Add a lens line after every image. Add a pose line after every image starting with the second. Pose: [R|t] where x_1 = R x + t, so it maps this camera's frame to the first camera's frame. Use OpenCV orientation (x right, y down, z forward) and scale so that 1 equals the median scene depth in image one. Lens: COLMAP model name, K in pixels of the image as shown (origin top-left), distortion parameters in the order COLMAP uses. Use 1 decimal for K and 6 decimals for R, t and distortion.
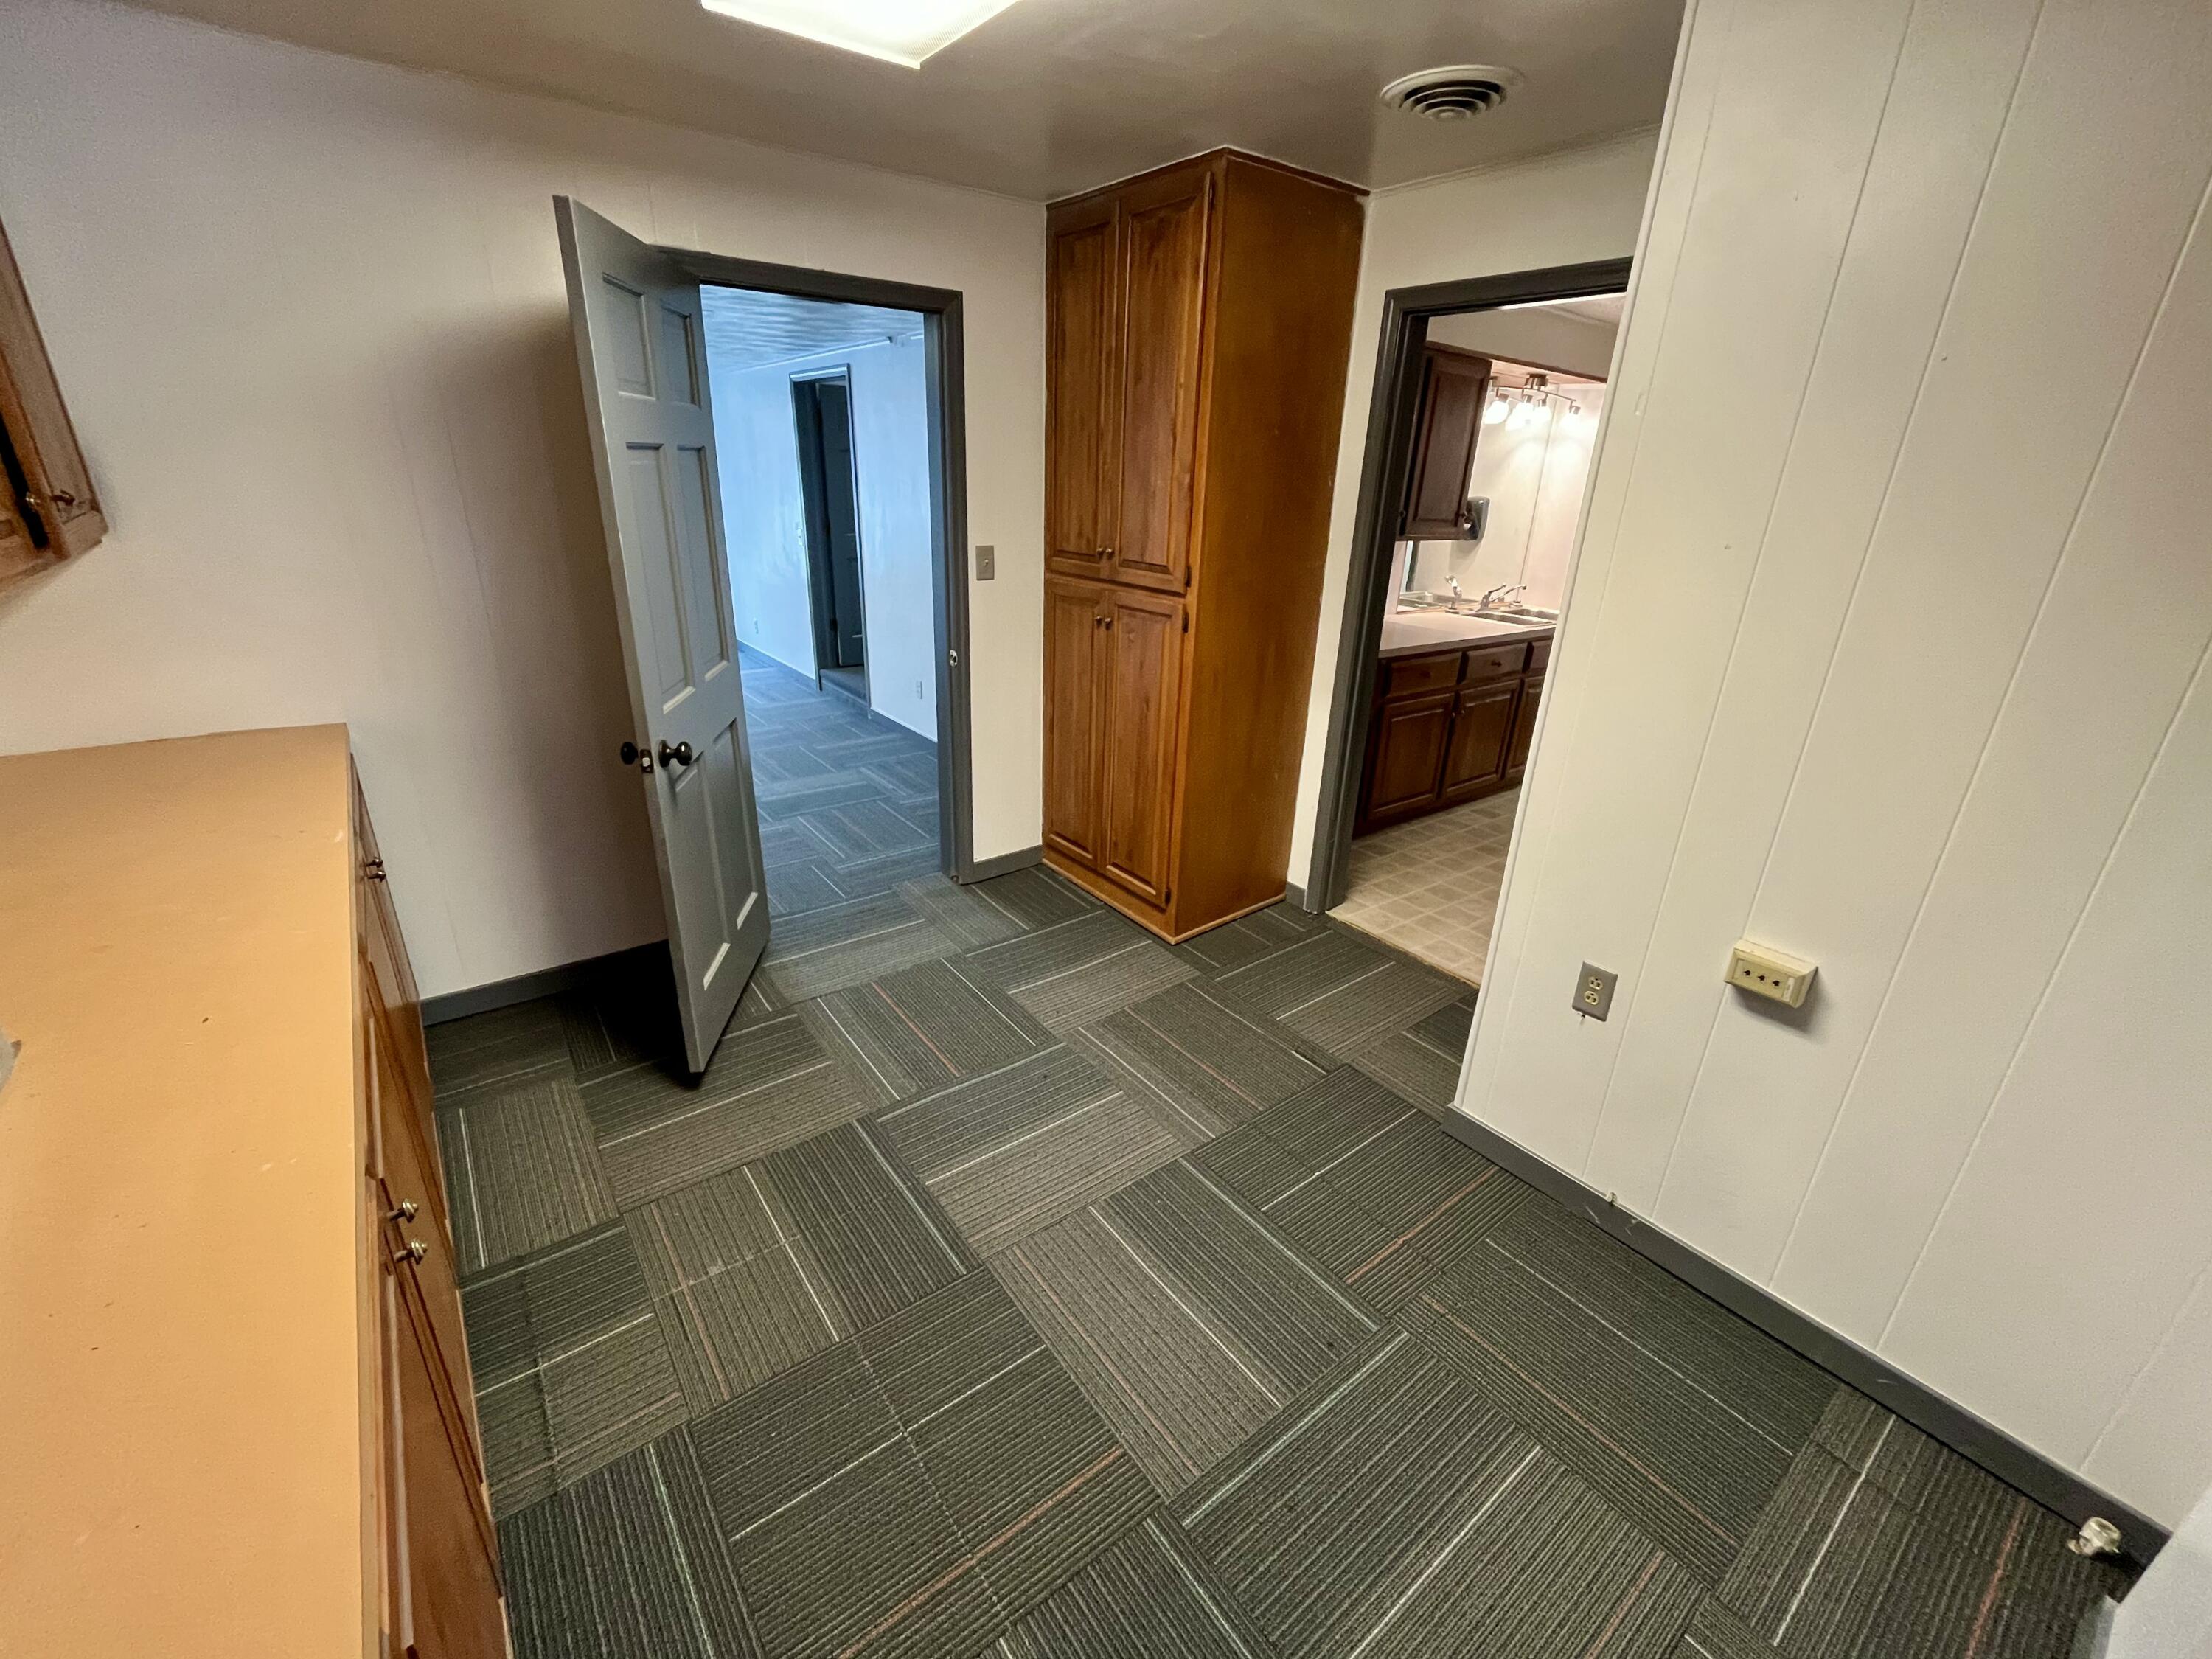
lens RADIAL K [[909.7, 0, 1097.6], [0, 909.7, 826.6], [0, 0, 1]] dist [-0.001625, -0.000690]
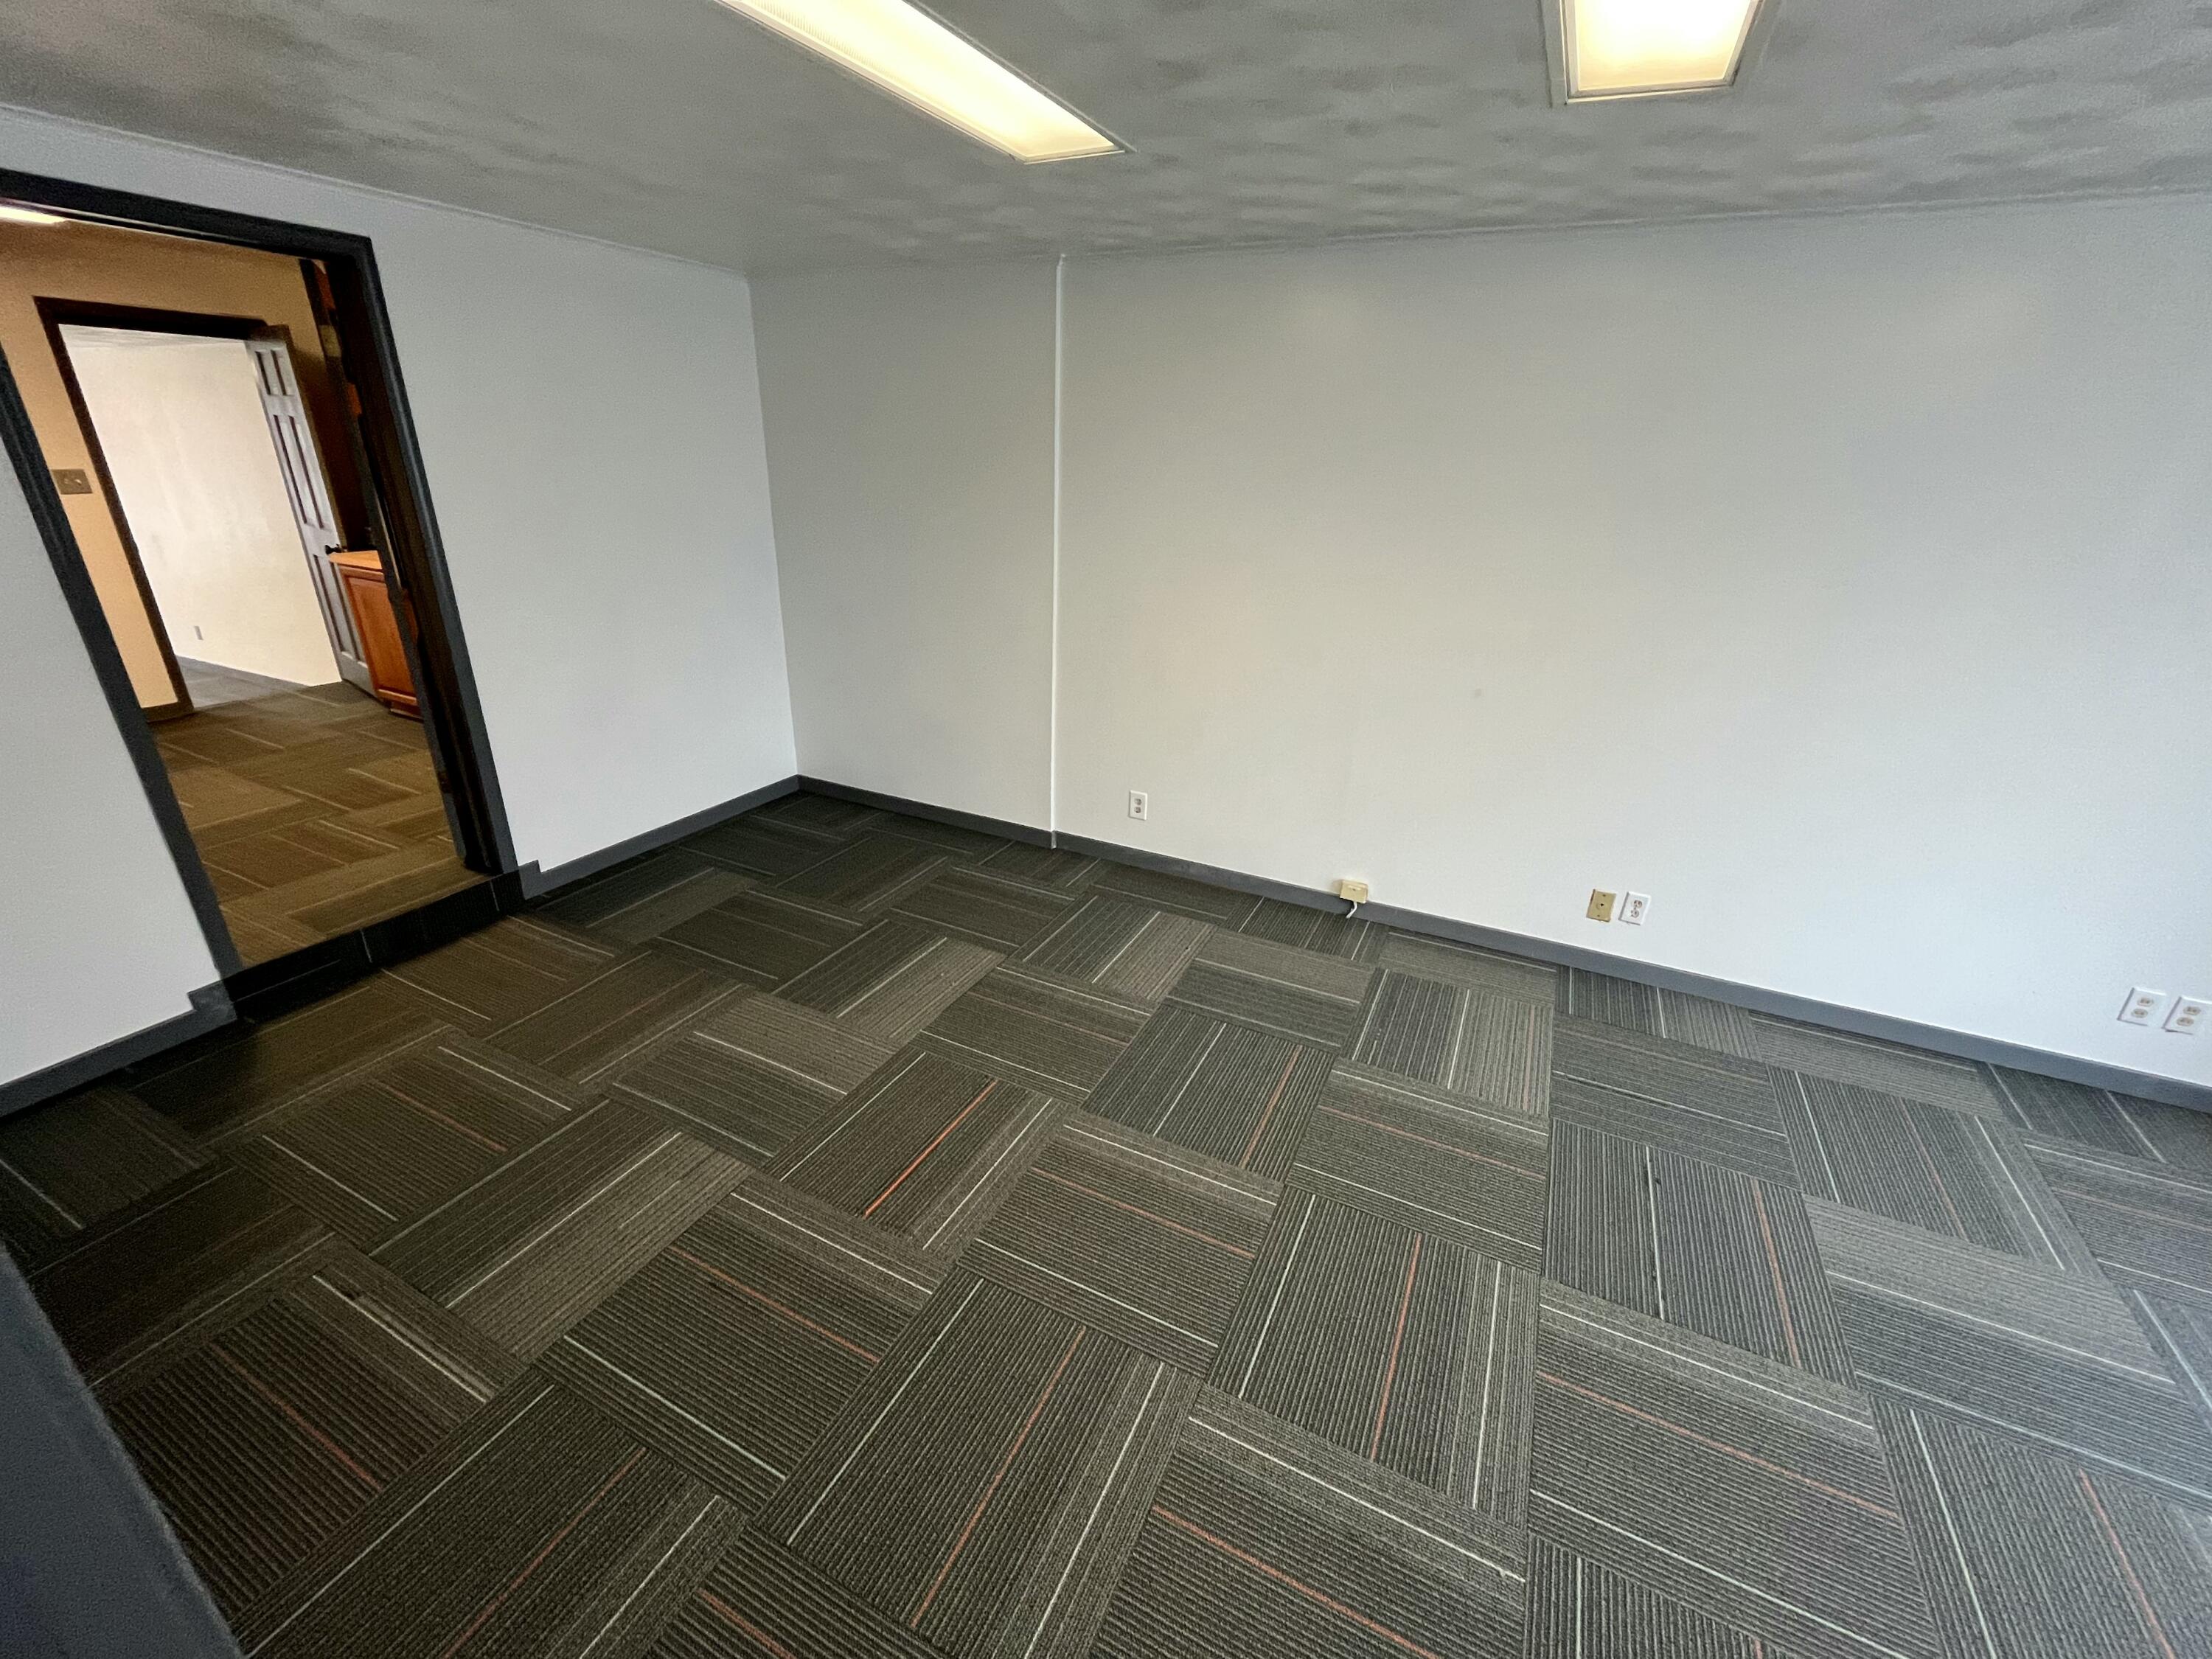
lens RADIAL K [[909.7, 0, 1097.6], [0, 909.7, 826.6], [0, 0, 1]] dist [-0.001625, -0.000690]
pose [[-0.894546, 0.119476, -0.430712, -0.296974], [-0.215156, 0.729531, 0.649225, -0.401077], [0.391784, 0.673432, -0.626893, 1.009449]]
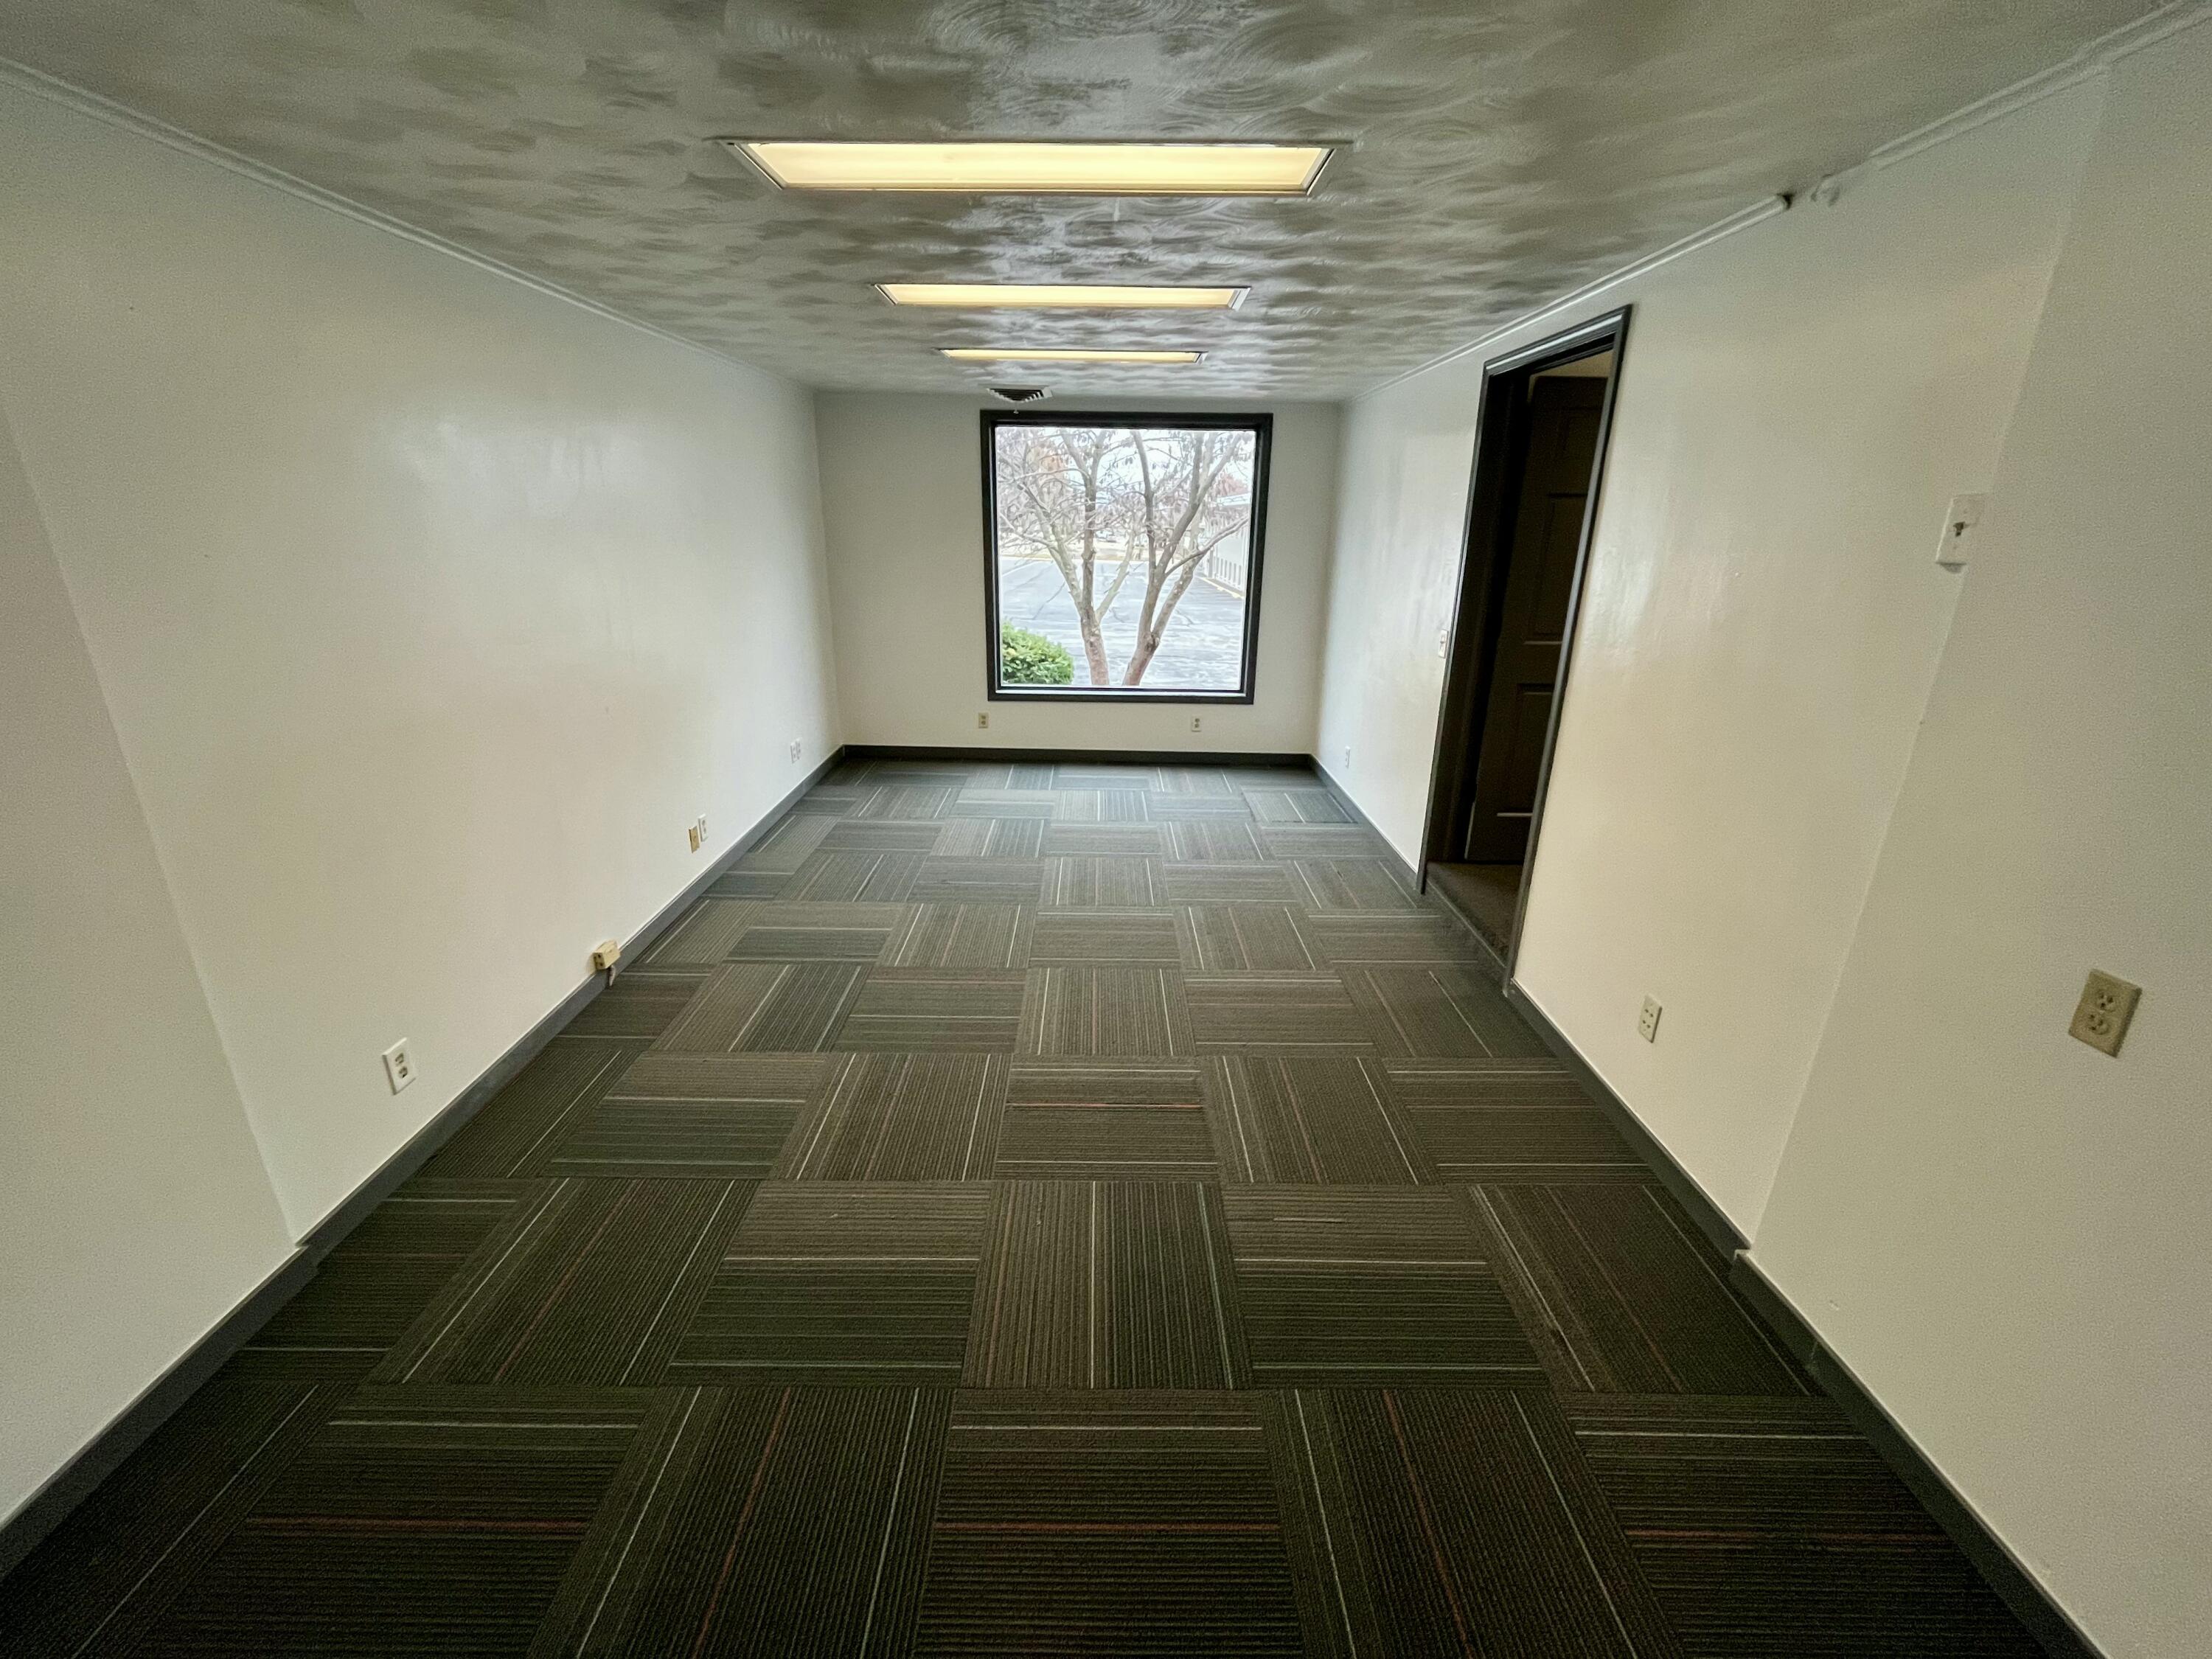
lens RADIAL K [[909.7, 0, 1097.6], [0, 909.7, 826.6], [0, 0, 1]] dist [-0.001625, -0.000690]
pose [[0.797070, 0.178413, -0.576930, -0.162679], [-0.213258, 0.976967, 0.007491, -0.173381], [0.564978, 0.117065, 0.816759, 0.462889]]
